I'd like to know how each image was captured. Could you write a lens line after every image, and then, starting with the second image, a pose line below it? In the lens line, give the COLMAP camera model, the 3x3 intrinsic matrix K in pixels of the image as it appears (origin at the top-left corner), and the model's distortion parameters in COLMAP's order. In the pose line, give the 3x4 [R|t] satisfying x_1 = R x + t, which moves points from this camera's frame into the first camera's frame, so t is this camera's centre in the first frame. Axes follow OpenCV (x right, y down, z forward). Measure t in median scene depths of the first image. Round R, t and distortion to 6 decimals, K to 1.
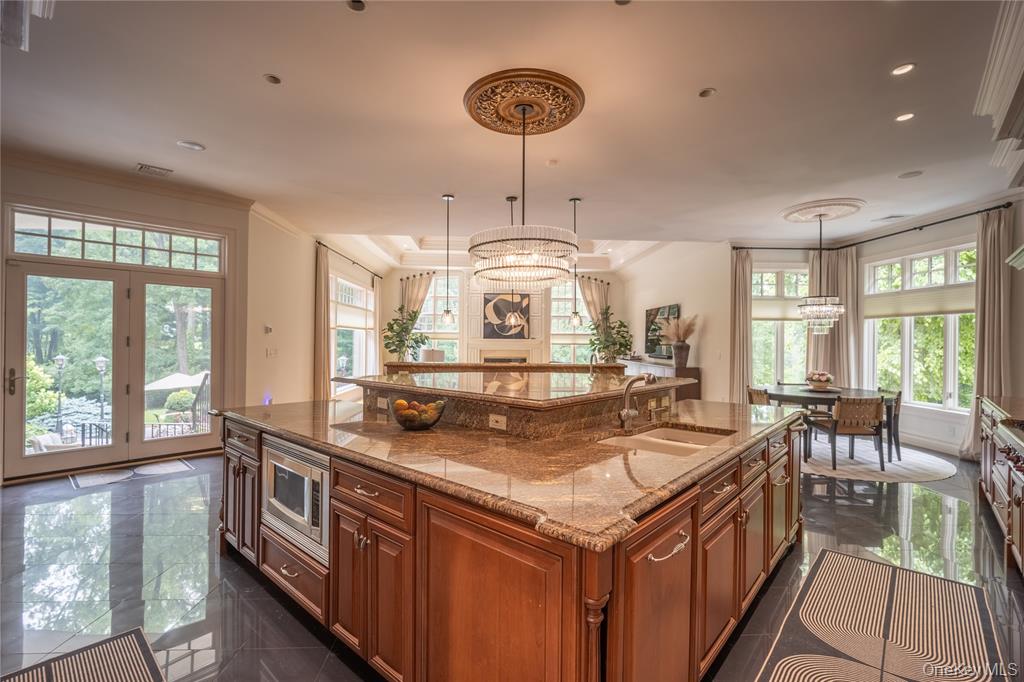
lens RADIAL K [[446.1, 0, 527.2], [0, 446.1, 340.5], [0, 0, 1]] dist [-0.015100, 0.001624]
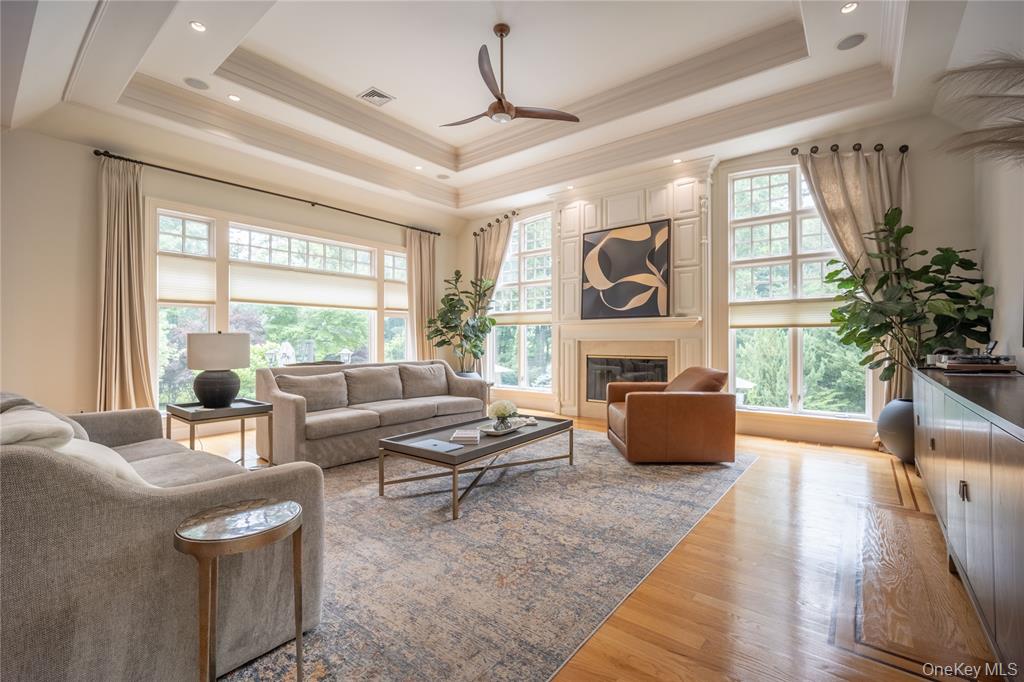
lens RADIAL K [[446.1, 0, 508.6], [0, 446.1, 338.2], [0, 0, 1]] dist [-0.015100, 0.001624]
pose [[0.740065, -0.011621, -0.672435, 0.189412], [0.008859, 0.999932, -0.007532, 0.020513], [0.672478, -0.000383, 0.740117, 0.556595]]
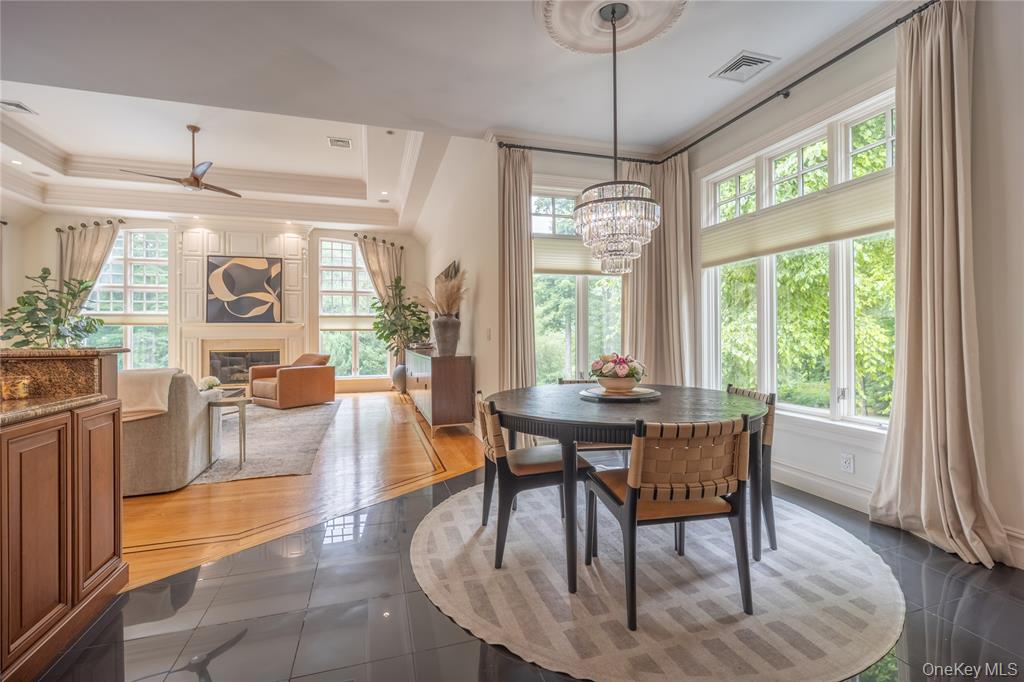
lens RADIAL K [[446.1, 0, 516.4], [0, 446.1, 334.4], [0, 0, 1]] dist [-0.015100, 0.001624]
pose [[0.968158, -0.014973, 0.249891, 0.185376], [0.015207, 0.999884, 0.000995, 0.019484], [-0.249877, 0.002837, 0.968274, 0.242272]]
